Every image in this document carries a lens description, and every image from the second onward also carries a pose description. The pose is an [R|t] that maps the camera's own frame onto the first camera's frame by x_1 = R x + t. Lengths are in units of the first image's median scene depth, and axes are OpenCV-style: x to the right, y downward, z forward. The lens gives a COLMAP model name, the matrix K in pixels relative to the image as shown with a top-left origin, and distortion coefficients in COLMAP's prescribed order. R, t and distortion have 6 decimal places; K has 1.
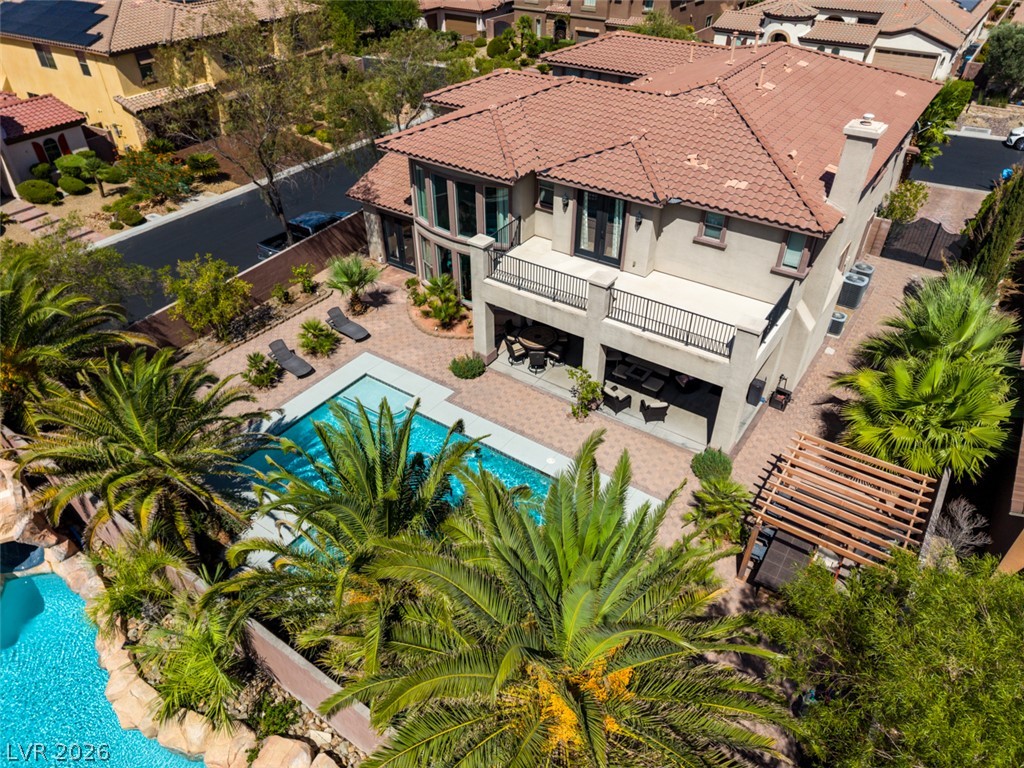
lens RADIAL K [[686.0, 0, 512.0], [0, 686.0, 384.0], [0, 0, 1]] dist [0.025837, -0.020988]
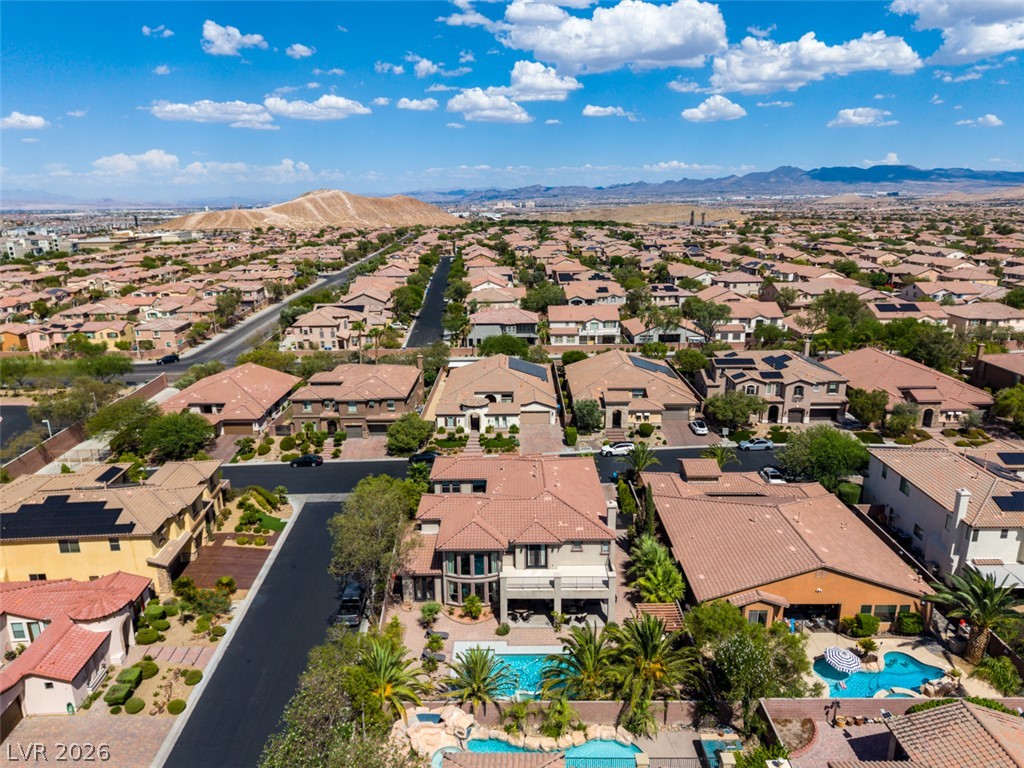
lens RADIAL K [[683.1, 0, 512.0], [0, 683.1, 384.0], [0, 0, 1]] dist [0.039793, -0.040311]
pose [[0.826282, -0.158086, 0.540617, -1.215518], [0.349403, 0.896676, -0.271826, -0.135330], [-0.441786, 0.413498, 0.796143, -1.262848]]
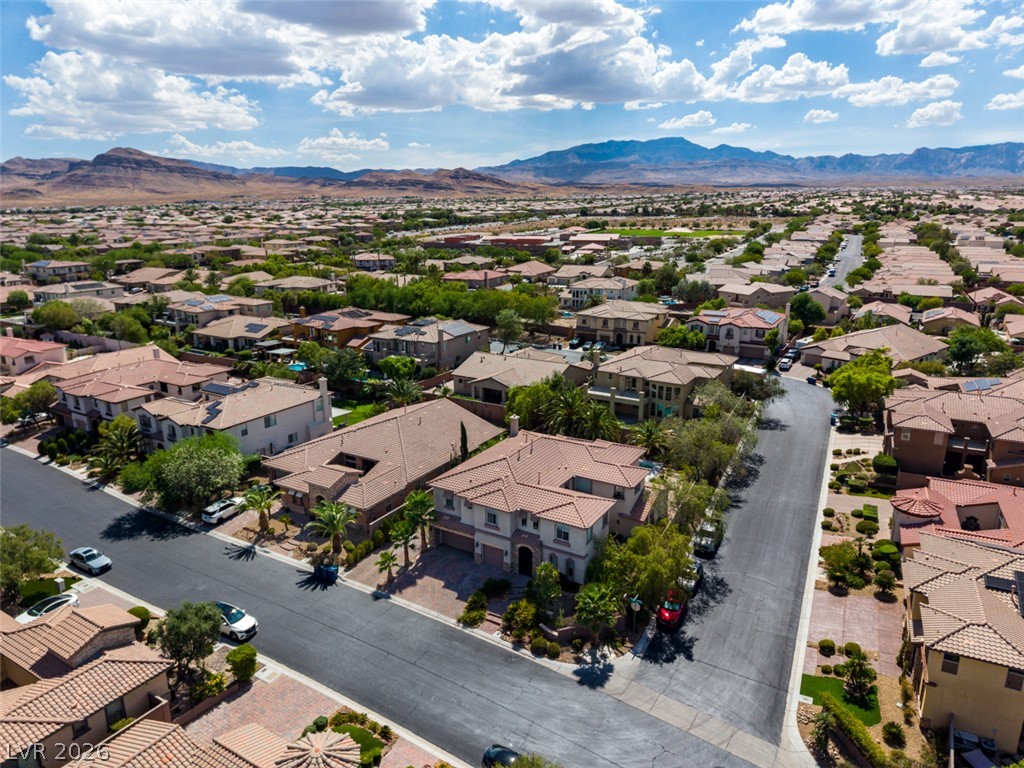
lens RADIAL K [[686.0, 0, 512.0], [0, 686.0, 384.0], [0, 0, 1]] dist [0.025837, -0.020988]
pose [[-0.998124, 0.023134, -0.056677, 0.614408], [-0.030783, 0.610605, 0.791336, -3.131971], [0.052915, 0.791597, -0.608748, 2.774421]]
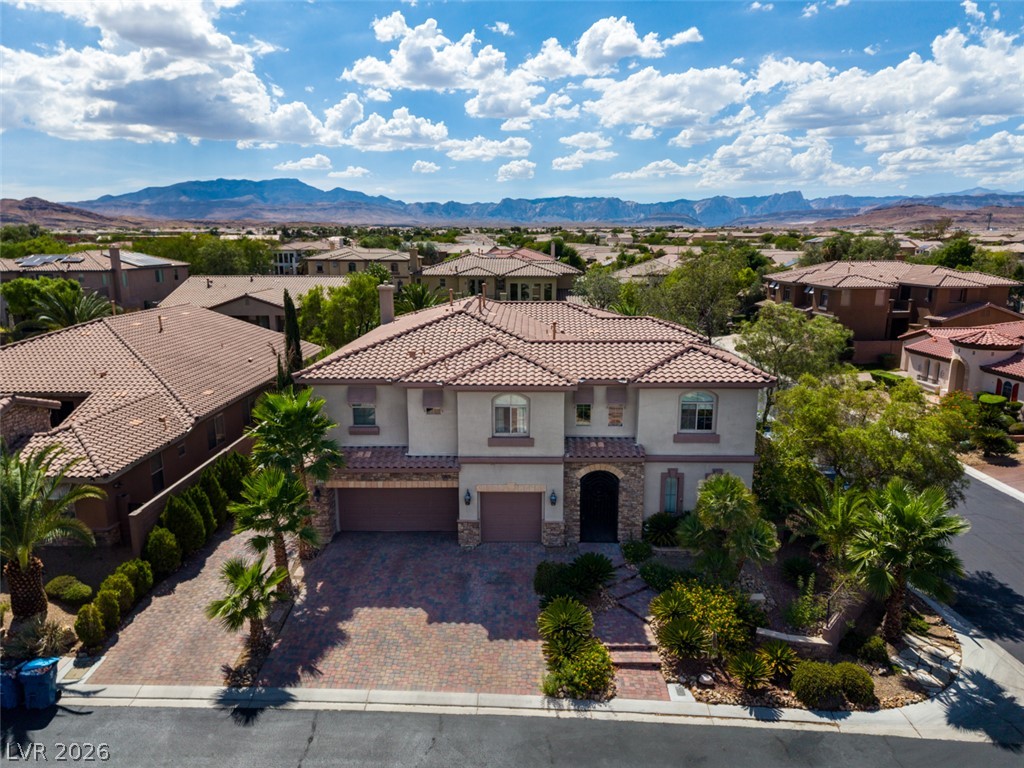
lens RADIAL K [[686.0, 0, 512.0], [0, 686.0, 384.0], [0, 0, 1]] dist [0.025837, -0.020988]
pose [[-0.835019, 0.118553, -0.537297, 1.121232], [-0.329352, 0.674551, 0.660688, -1.413512], [0.440761, 0.728647, -0.524217, 2.069271]]
